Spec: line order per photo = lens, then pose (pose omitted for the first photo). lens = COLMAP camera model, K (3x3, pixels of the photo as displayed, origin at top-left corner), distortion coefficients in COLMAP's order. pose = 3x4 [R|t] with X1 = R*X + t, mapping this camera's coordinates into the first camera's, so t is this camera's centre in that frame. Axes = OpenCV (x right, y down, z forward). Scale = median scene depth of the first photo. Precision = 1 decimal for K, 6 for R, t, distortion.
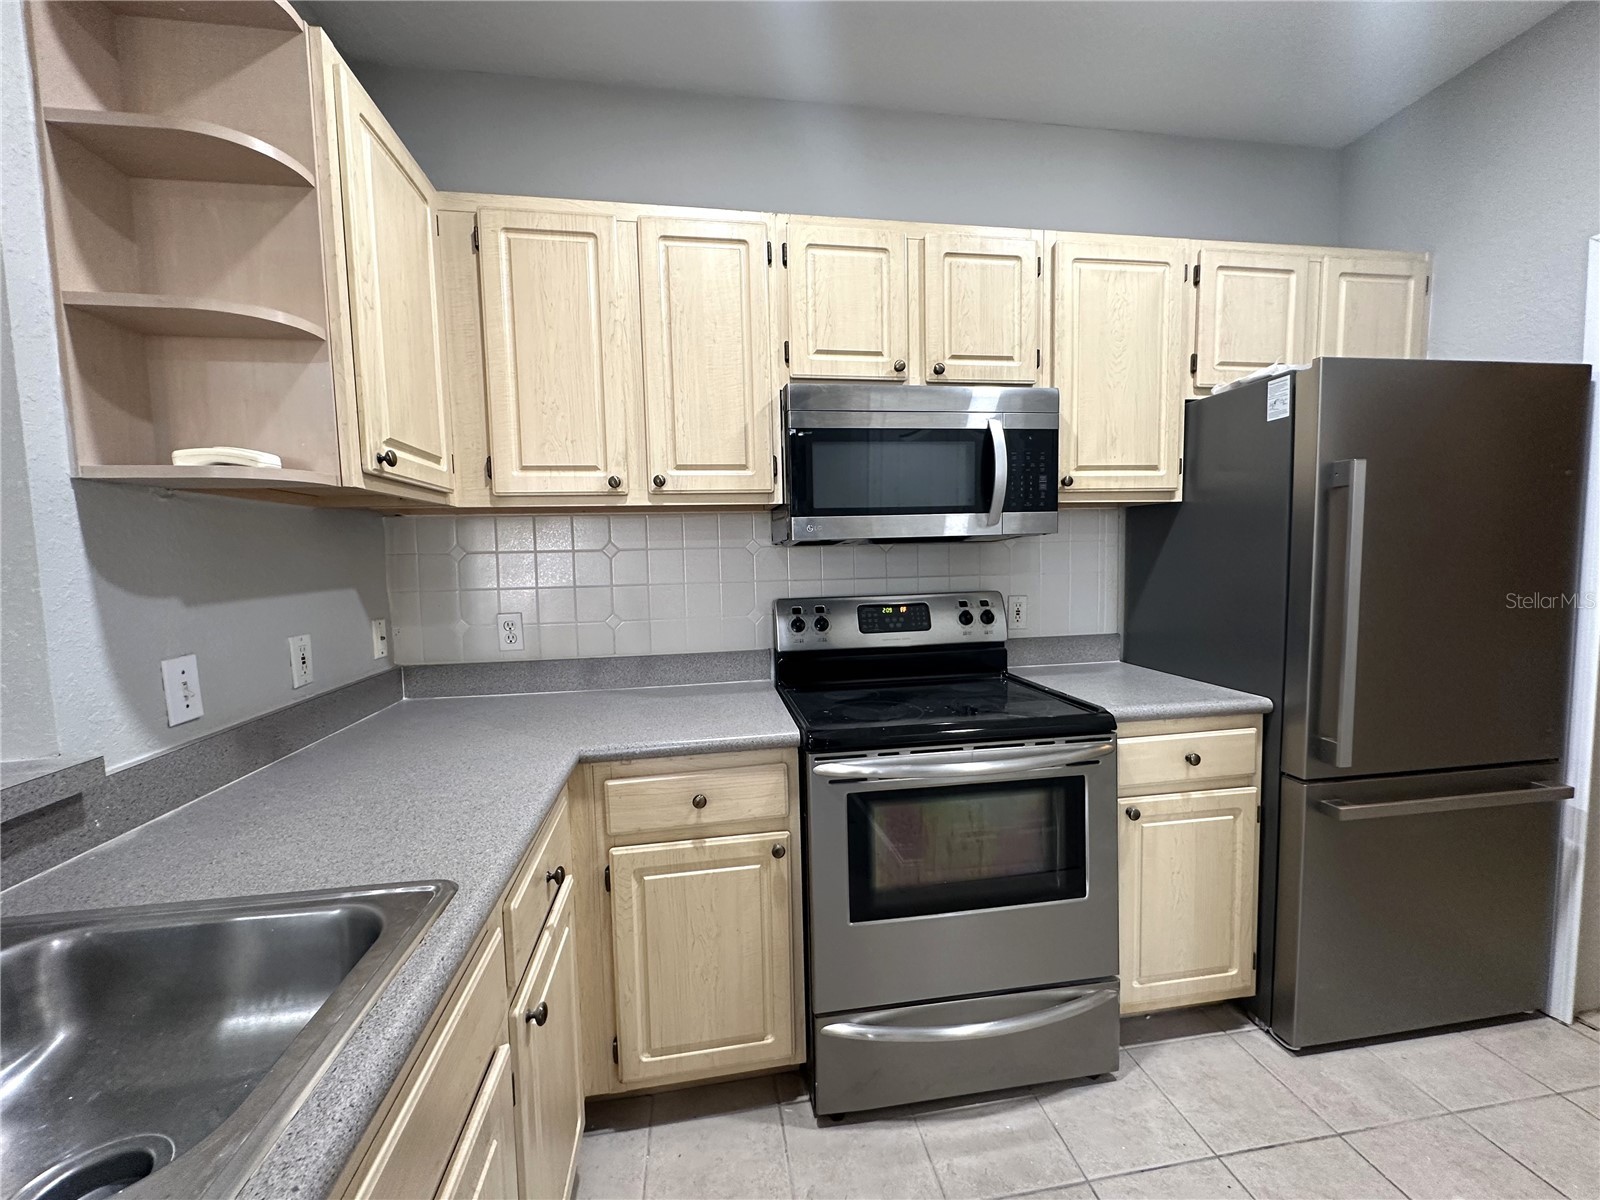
lens RADIAL K [[636.2, 0, 800.0], [0, 636.2, 600.0], [0, 0, 1]] dist [-0.006596, 0.000204]
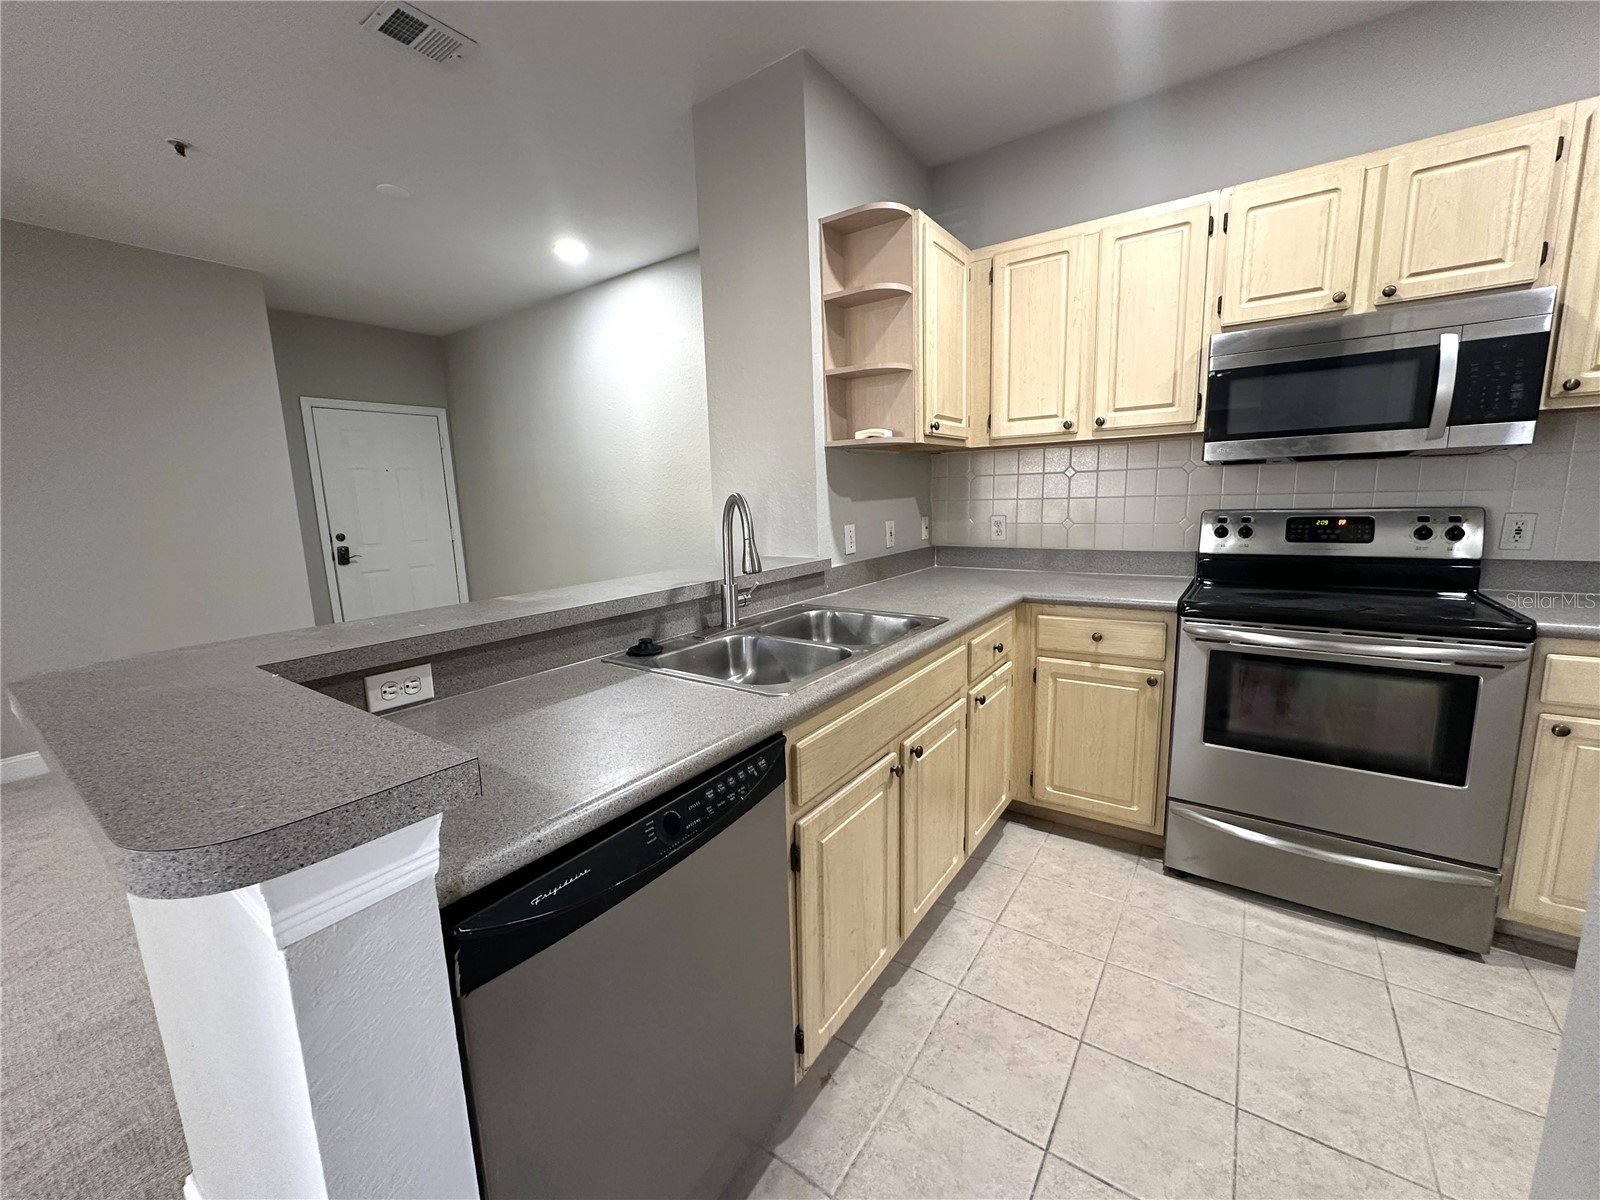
lens RADIAL K [[647.5, 0, 800.0], [0, 647.5, 600.0], [0, 0, 1]] dist [-0.000975, 0.000263]
pose [[0.716483, 0.113500, -0.688309, 0.344148], [-0.034792, 0.991262, 0.127240, 0.047387], [0.696736, -0.067217, 0.714171, -0.533379]]
